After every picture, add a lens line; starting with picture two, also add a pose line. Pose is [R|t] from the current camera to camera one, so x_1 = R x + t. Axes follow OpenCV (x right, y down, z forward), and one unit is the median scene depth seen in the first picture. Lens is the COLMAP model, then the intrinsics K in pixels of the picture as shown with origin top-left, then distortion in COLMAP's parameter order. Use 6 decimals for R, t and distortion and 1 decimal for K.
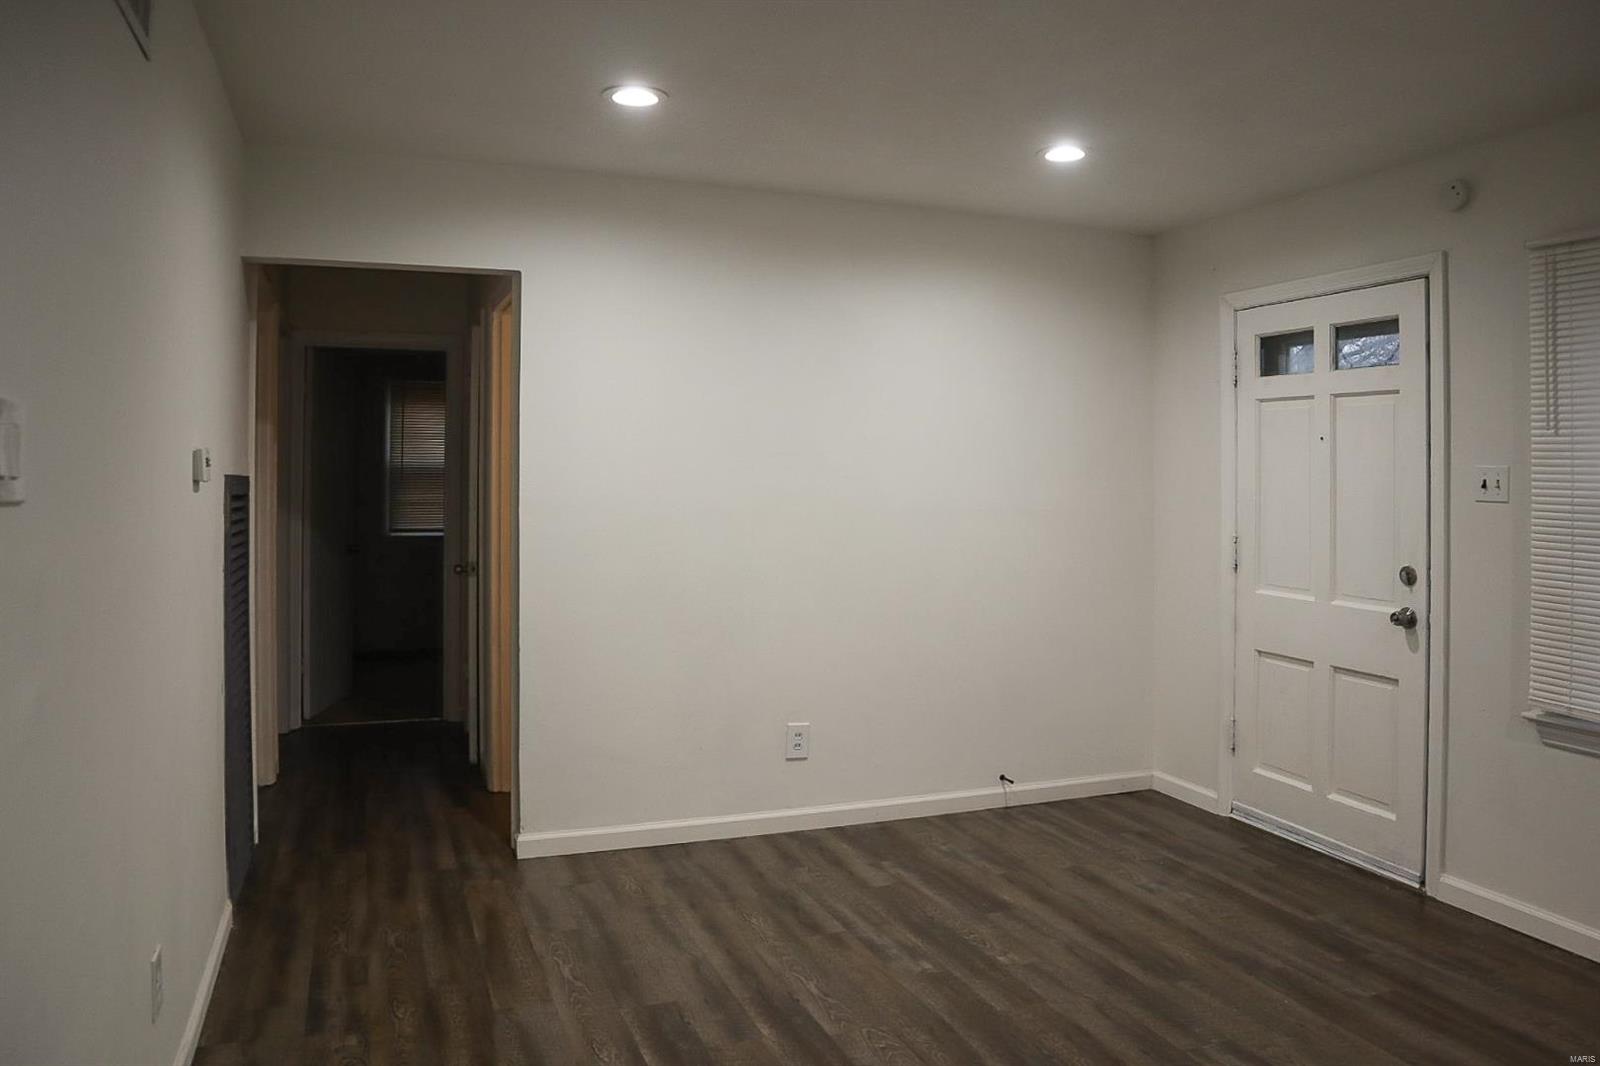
lens RADIAL K [[1153.3, 0, 800.5], [0, 1153.3, 485.6], [0, 0, 1]] dist [-0.114532, 0.063532]
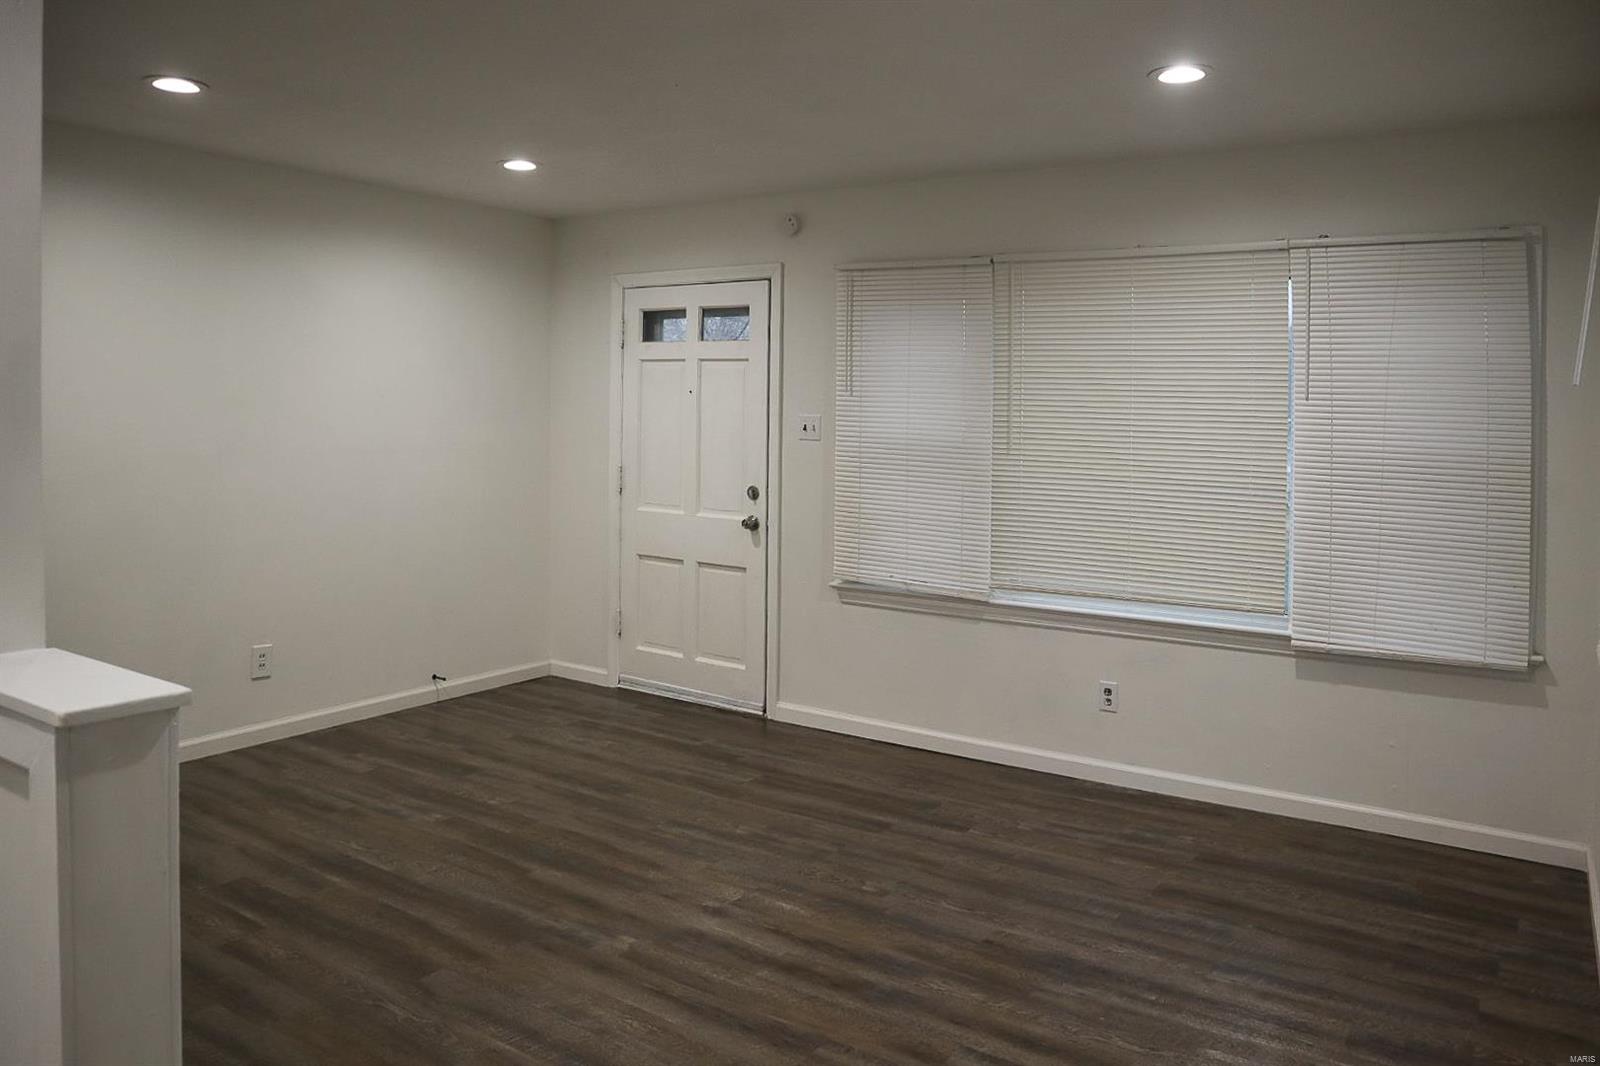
lens RADIAL K [[1153.3, 0, 800.5], [0, 1153.3, 485.6], [0, 0, 1]] dist [-0.114532, 0.063532]
pose [[0.821629, -0.034153, 0.568998, -0.217417], [-0.003043, 0.997927, 0.064292, -0.020014], [-0.570014, -0.054555, 0.819822, -0.201139]]
